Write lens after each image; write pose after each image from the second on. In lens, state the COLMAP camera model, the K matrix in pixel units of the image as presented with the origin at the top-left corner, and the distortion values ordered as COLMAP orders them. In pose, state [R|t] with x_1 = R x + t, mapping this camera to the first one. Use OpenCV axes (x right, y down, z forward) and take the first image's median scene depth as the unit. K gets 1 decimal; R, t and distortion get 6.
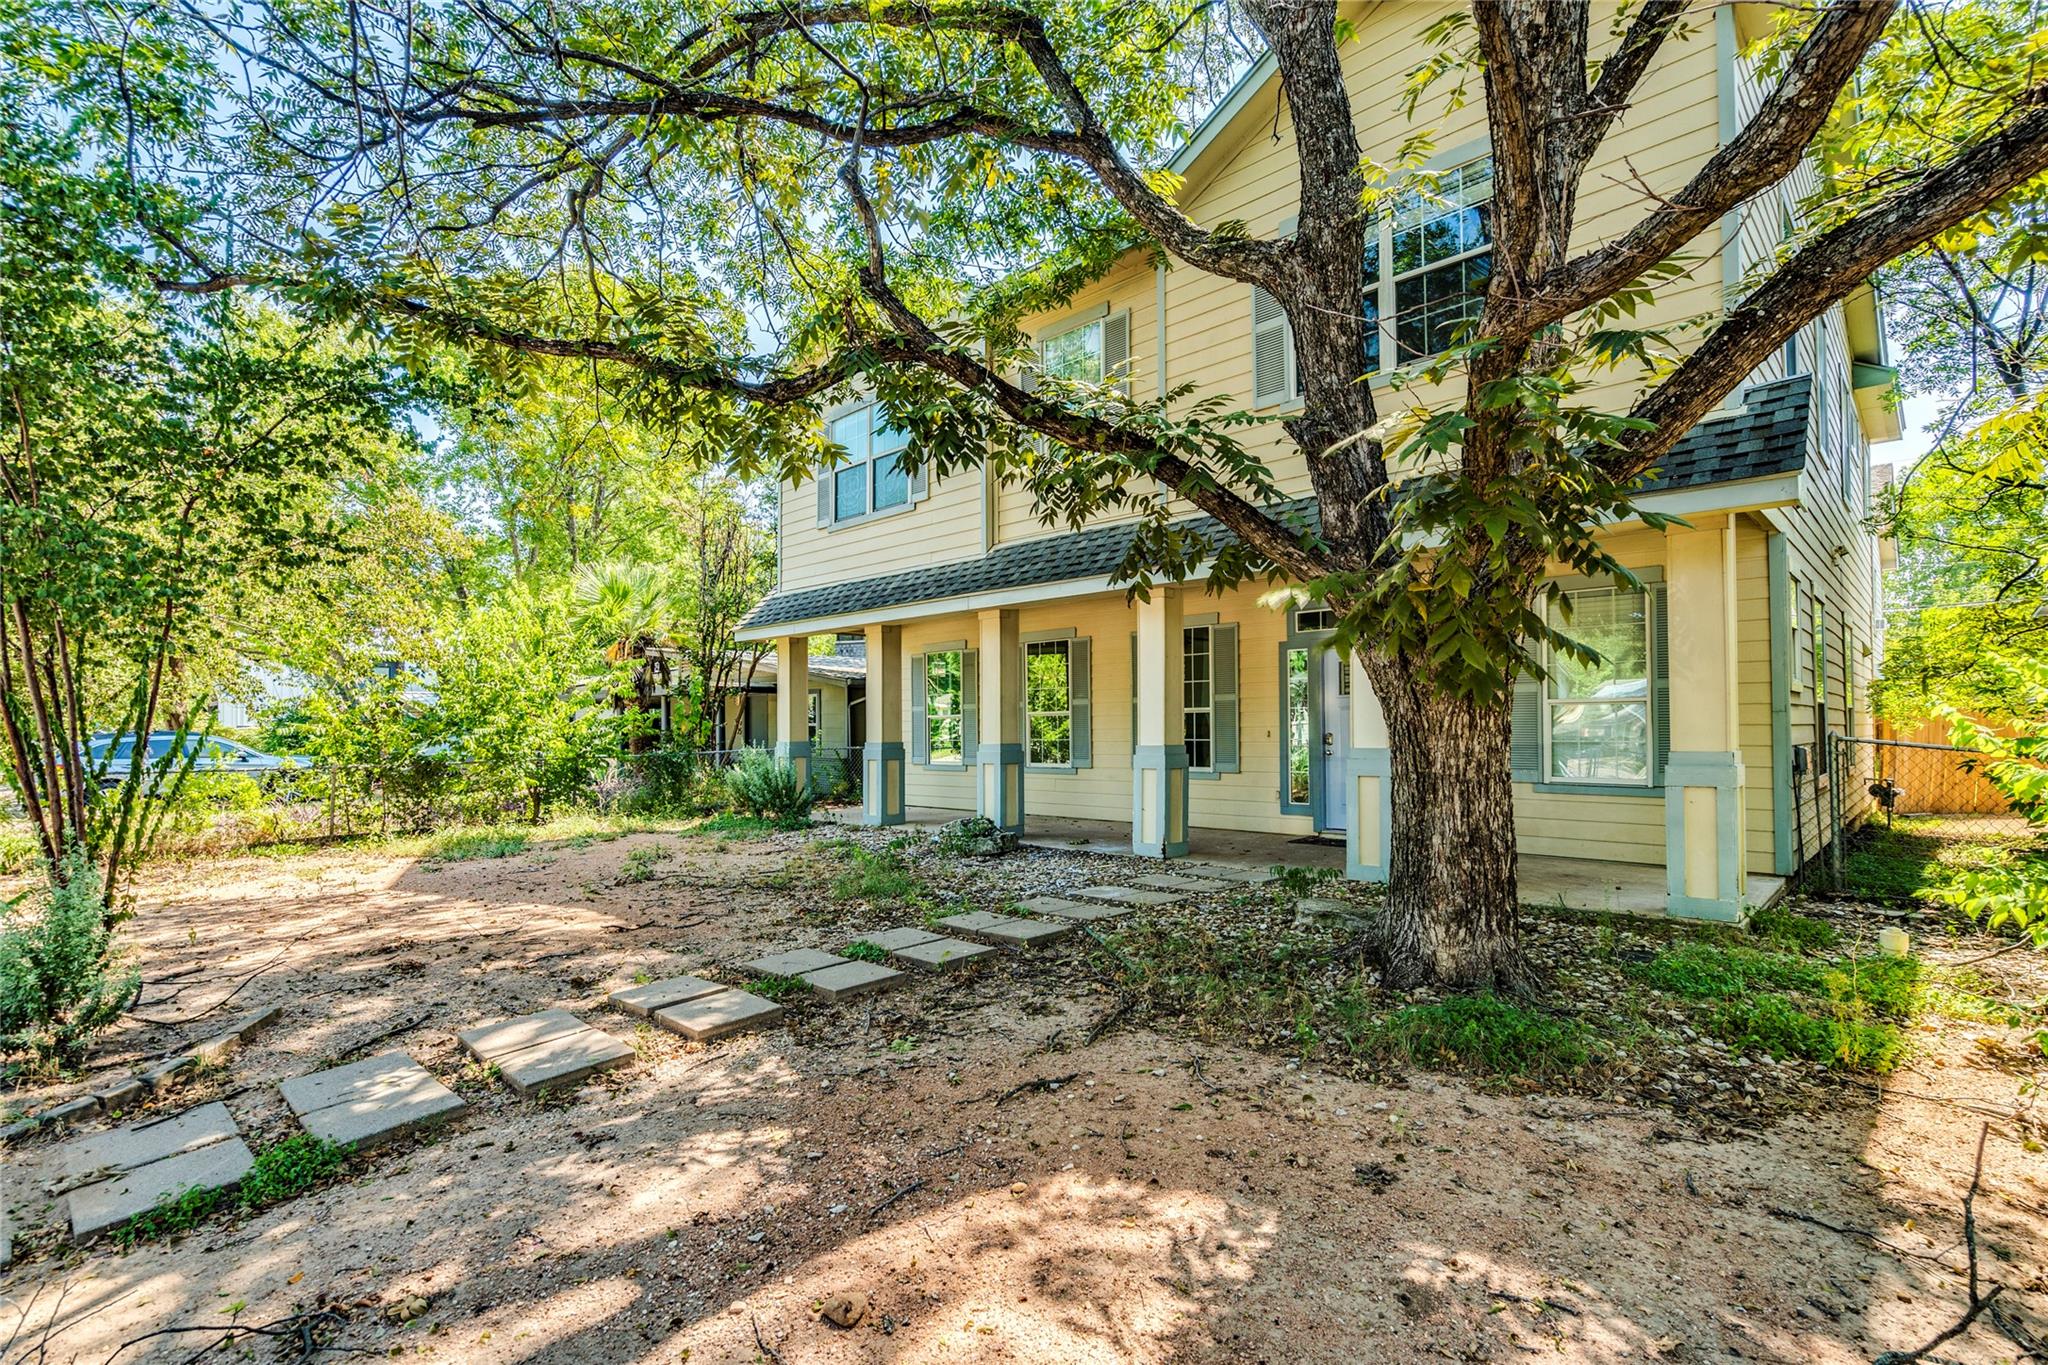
lens RADIAL K [[965.5, 0, 1018.7], [0, 965.5, 690.0], [0, 0, 1]] dist [0.003712, 0.000719]
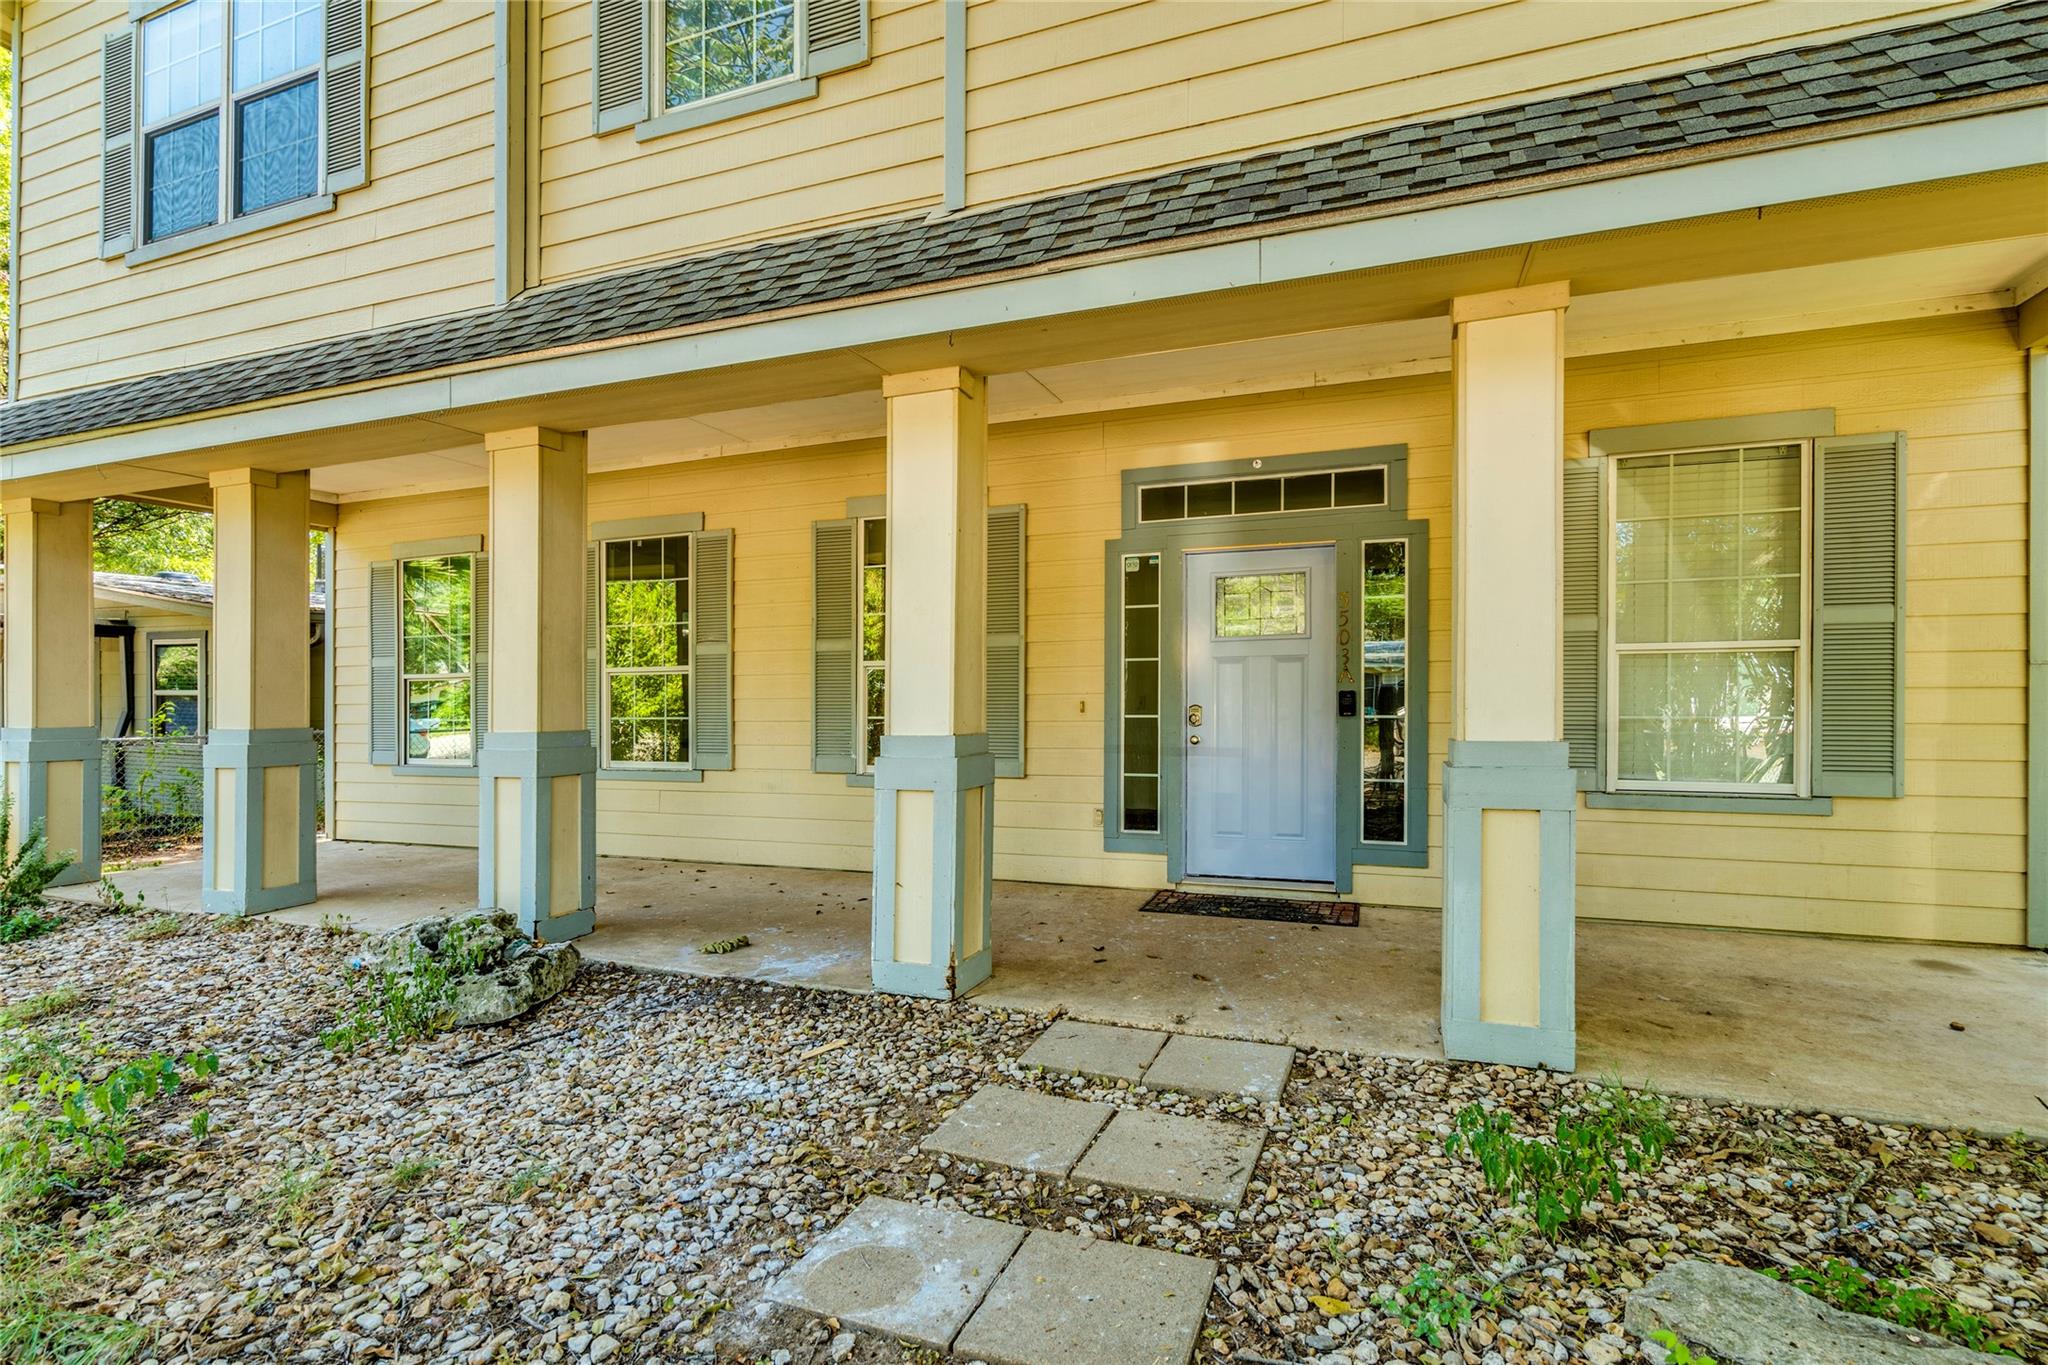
lens RADIAL K [[965.5, 0, 1013.2], [0, 965.5, 684.7], [0, 0, 1]] dist [0.003712, 0.000719]
pose [[0.917331, 0.006748, 0.398069, 0.003737], [-0.015155, 0.999724, 0.017978, 0.021394], [-0.397838, -0.022524, 0.917179, 0.448789]]
